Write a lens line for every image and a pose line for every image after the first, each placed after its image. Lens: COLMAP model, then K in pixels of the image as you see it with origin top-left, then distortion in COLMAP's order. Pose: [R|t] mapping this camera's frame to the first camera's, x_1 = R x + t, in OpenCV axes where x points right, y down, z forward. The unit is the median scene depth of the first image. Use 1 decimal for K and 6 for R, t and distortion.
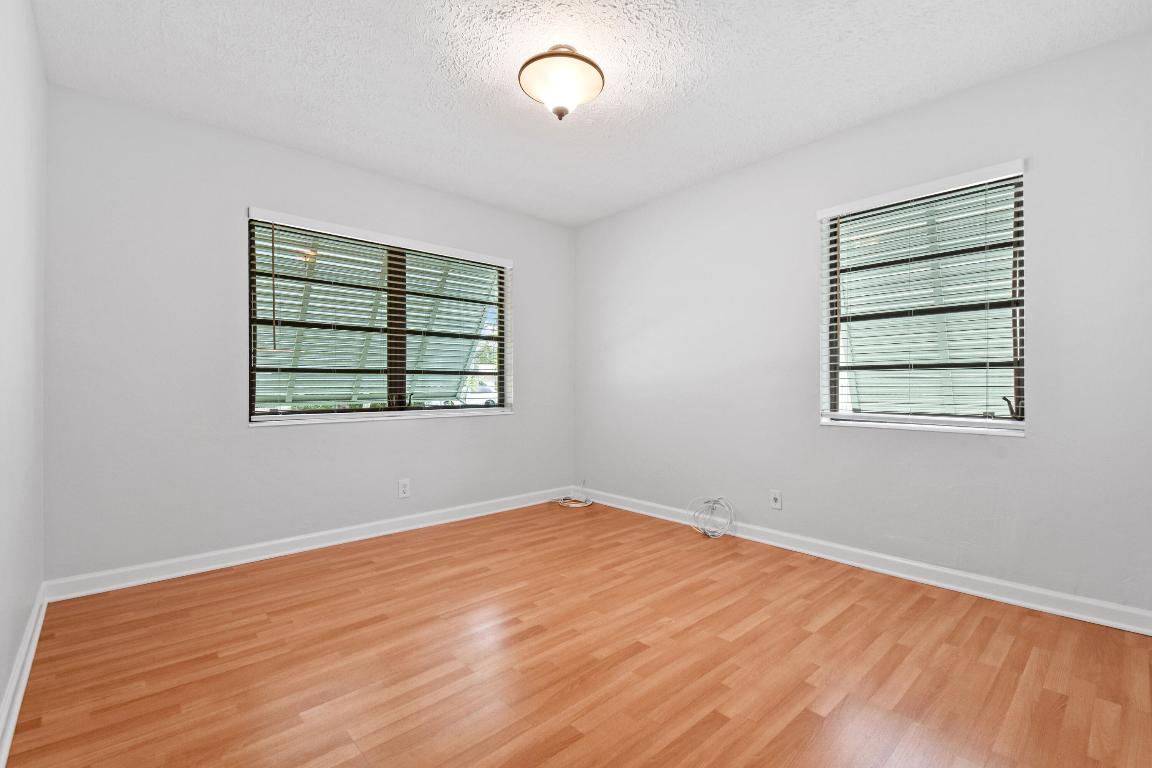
lens RADIAL K [[513.6, 0, 577.8], [0, 513.6, 383.5], [0, 0, 1]] dist [0.033245, -0.024514]
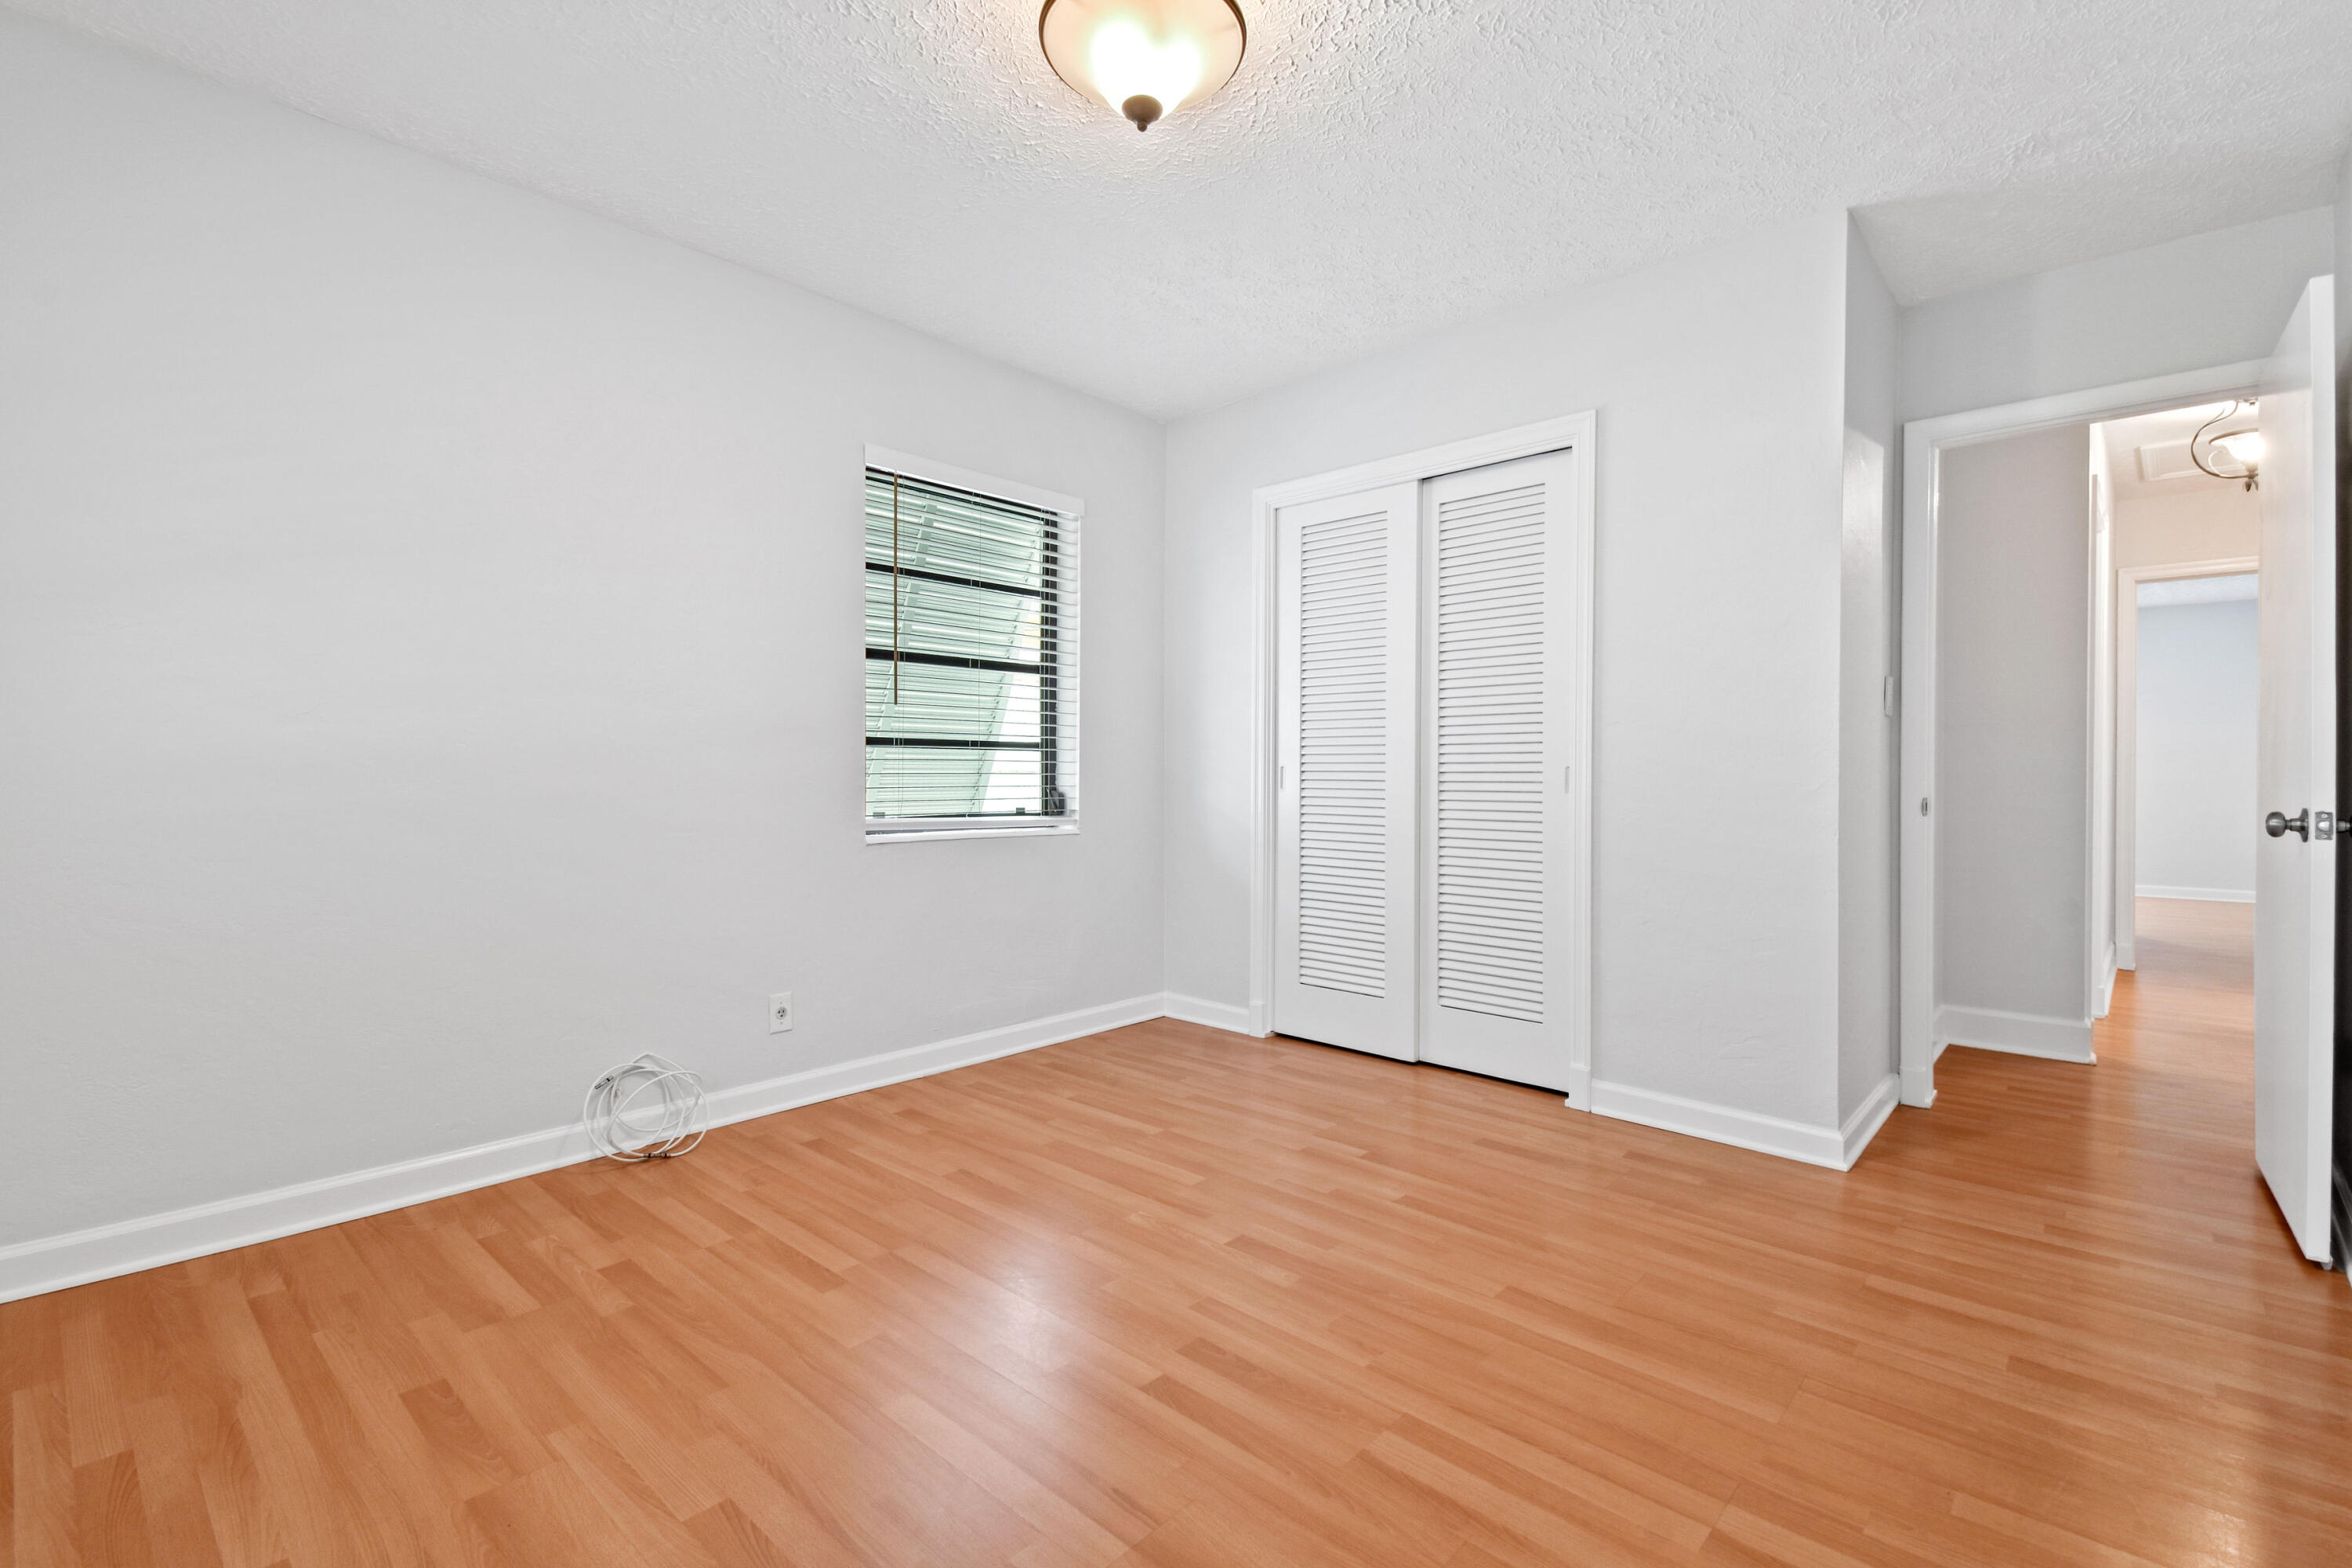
lens RADIAL K [[1048.7, 0, 1179.6], [0, 1048.7, 783.1], [0, 0, 1]] dist [0.033245, -0.024514]
pose [[-0.081947, -0.015778, 0.996512, -0.746466], [-0.004023, 0.999872, 0.015500, -0.005908], [-0.996629, -0.002738, -0.082000, 0.866246]]
